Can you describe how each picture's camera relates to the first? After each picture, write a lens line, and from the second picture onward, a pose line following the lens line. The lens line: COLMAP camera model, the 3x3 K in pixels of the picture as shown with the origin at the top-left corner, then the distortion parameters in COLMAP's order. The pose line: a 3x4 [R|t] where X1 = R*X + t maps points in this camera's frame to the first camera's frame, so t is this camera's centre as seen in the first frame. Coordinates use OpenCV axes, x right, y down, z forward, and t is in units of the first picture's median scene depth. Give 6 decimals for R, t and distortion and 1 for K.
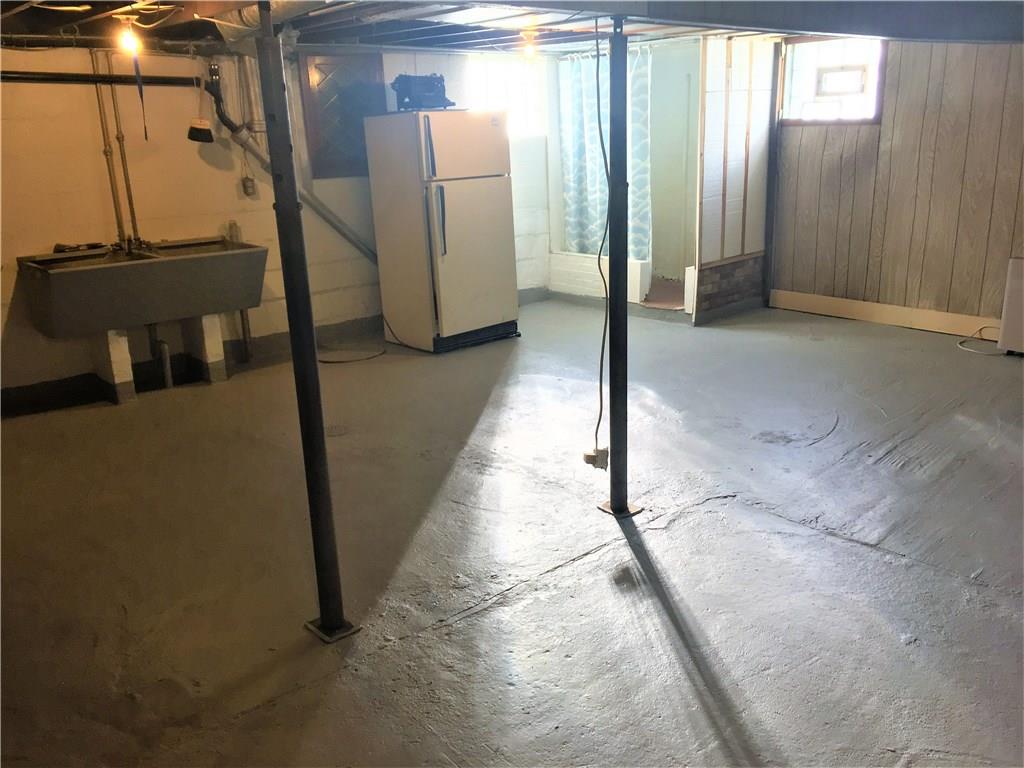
lens RADIAL K [[875.8, 0, 512.0], [0, 875.8, 384.0], [0, 0, 1]] dist [0.053432, -0.005281]
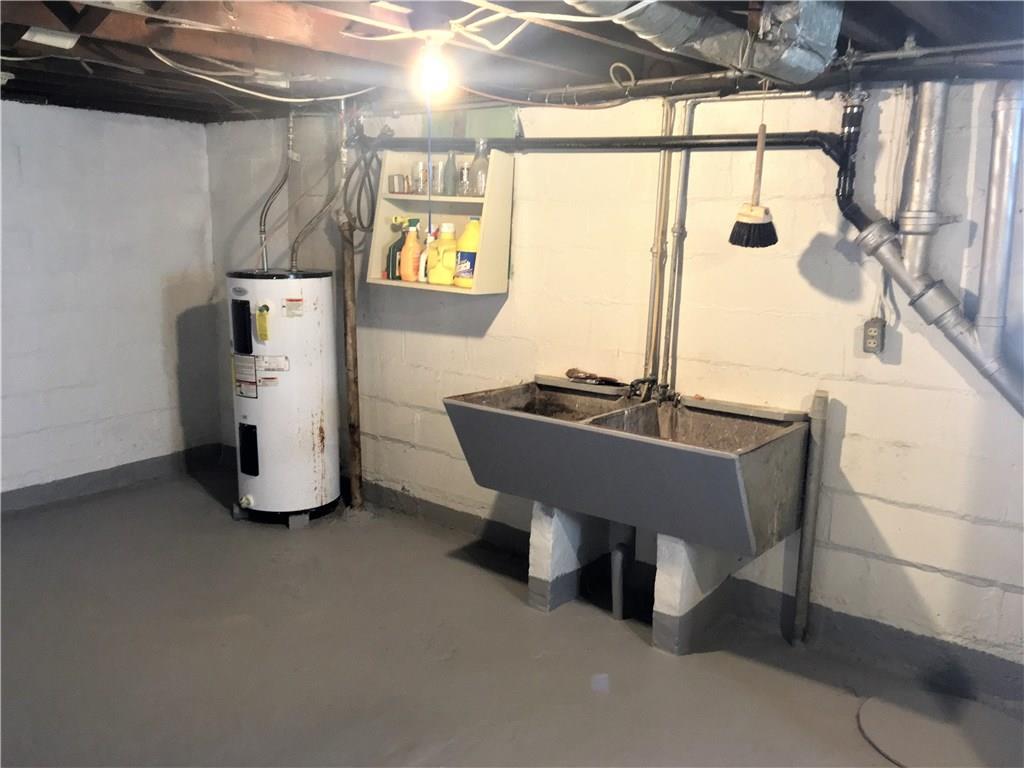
lens RADIAL K [[875.8, 0, 512.0], [0, 875.8, 384.0], [0, 0, 1]] dist [0.053432, -0.005281]
pose [[0.184403, 0.235454, -0.954231, 0.163747], [-0.289079, 0.940930, 0.176308, -0.241909], [0.939377, 0.243337, 0.241575, 0.732044]]
